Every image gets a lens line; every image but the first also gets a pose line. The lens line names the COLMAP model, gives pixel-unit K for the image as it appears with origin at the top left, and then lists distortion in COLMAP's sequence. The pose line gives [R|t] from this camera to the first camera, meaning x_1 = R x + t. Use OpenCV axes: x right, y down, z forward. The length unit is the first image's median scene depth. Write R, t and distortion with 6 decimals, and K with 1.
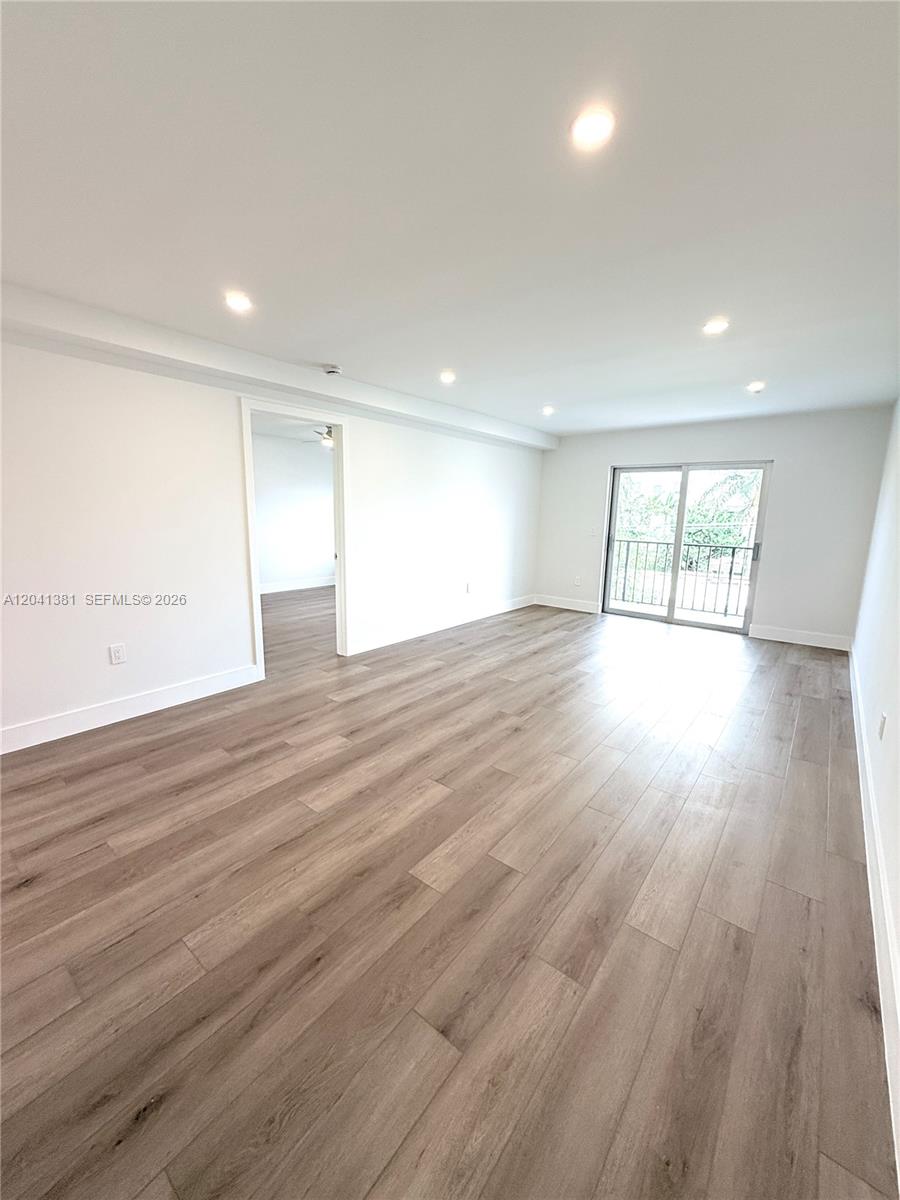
lens RADIAL K [[479.8, 0, 451.8], [0, 479.8, 597.3], [0, 0, 1]] dist [-0.001811, -0.000197]
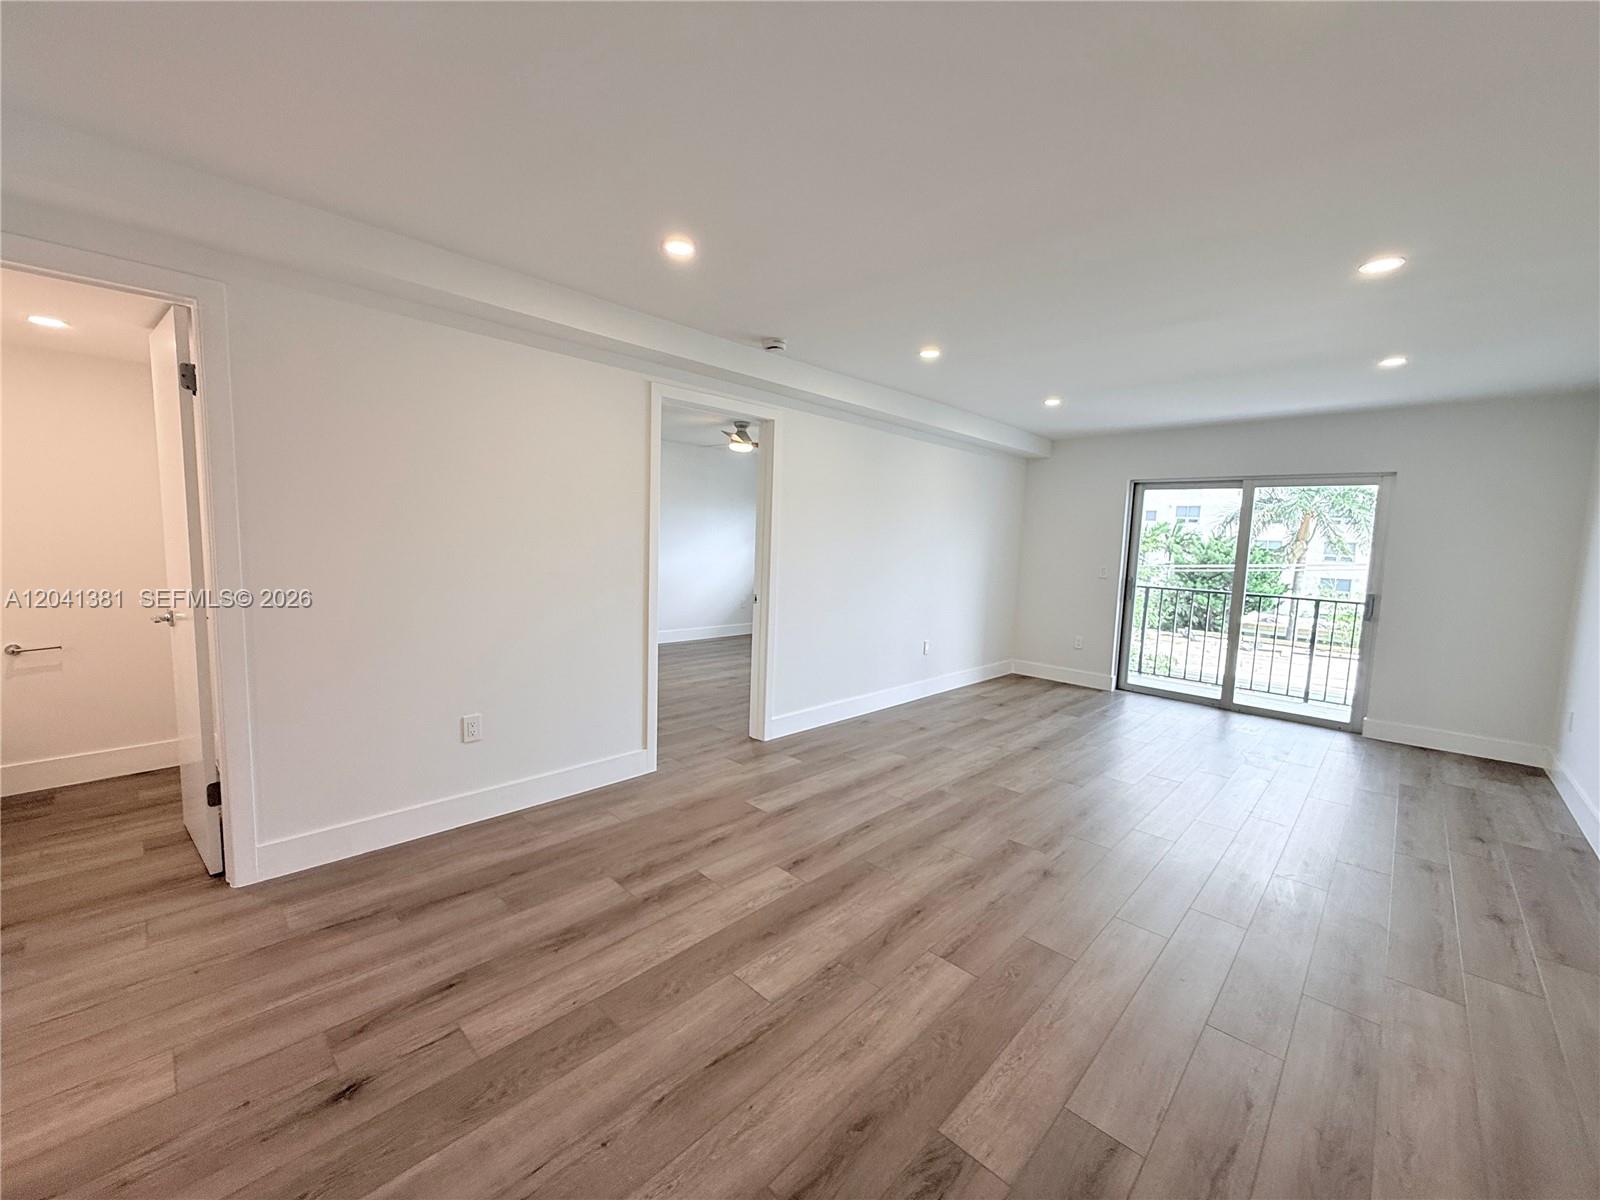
lens RADIAL K [[640.6, 0, 795.6], [0, 640.6, 598.3], [0, 0, 1]] dist [-0.000331, 0.000068]
pose [[0.994872, 0.024623, -0.098097, -0.120733], [-0.033256, 0.995621, -0.087370, -0.006763], [0.095516, 0.090185, 0.991334, 0.077617]]
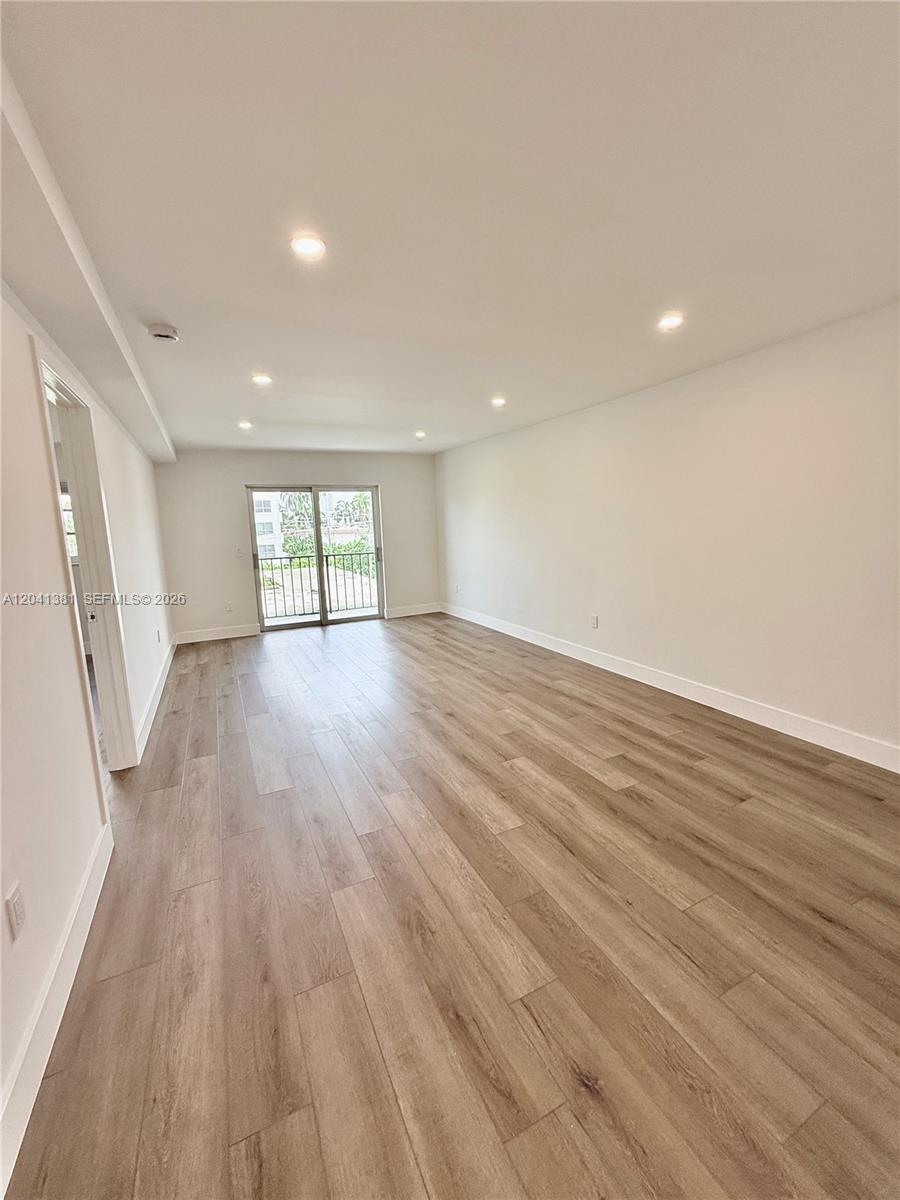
lens RADIAL K [[479.8, 0, 451.8], [0, 479.8, 597.3], [0, 0, 1]] dist [-0.001811, -0.000197]
pose [[0.427086, -0.170997, 0.887895, -0.802859], [0.207478, 0.974288, 0.087836, -0.093536], [-0.880085, 0.146705, 0.451583, 0.423593]]
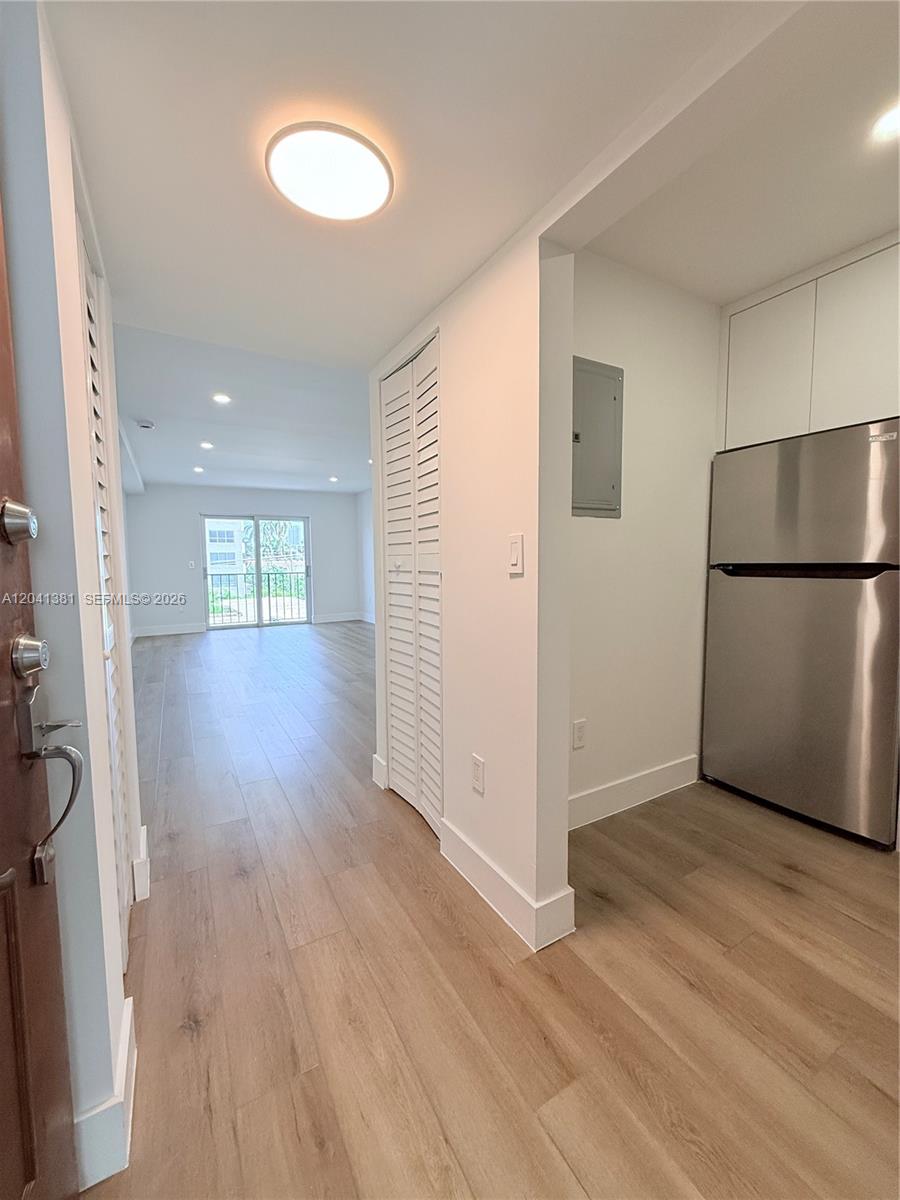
lens RADIAL K [[480.4, 0, 454.0], [0, 480.4, 599.8], [0, 0, 1]] dist [-0.000331, 0.000068]
pose [[0.364402, -0.100746, 0.925776, -1.223781], [0.187774, 0.981661, 0.032917, 0.068147], [-0.912114, 0.161841, 0.376637, -0.097364]]
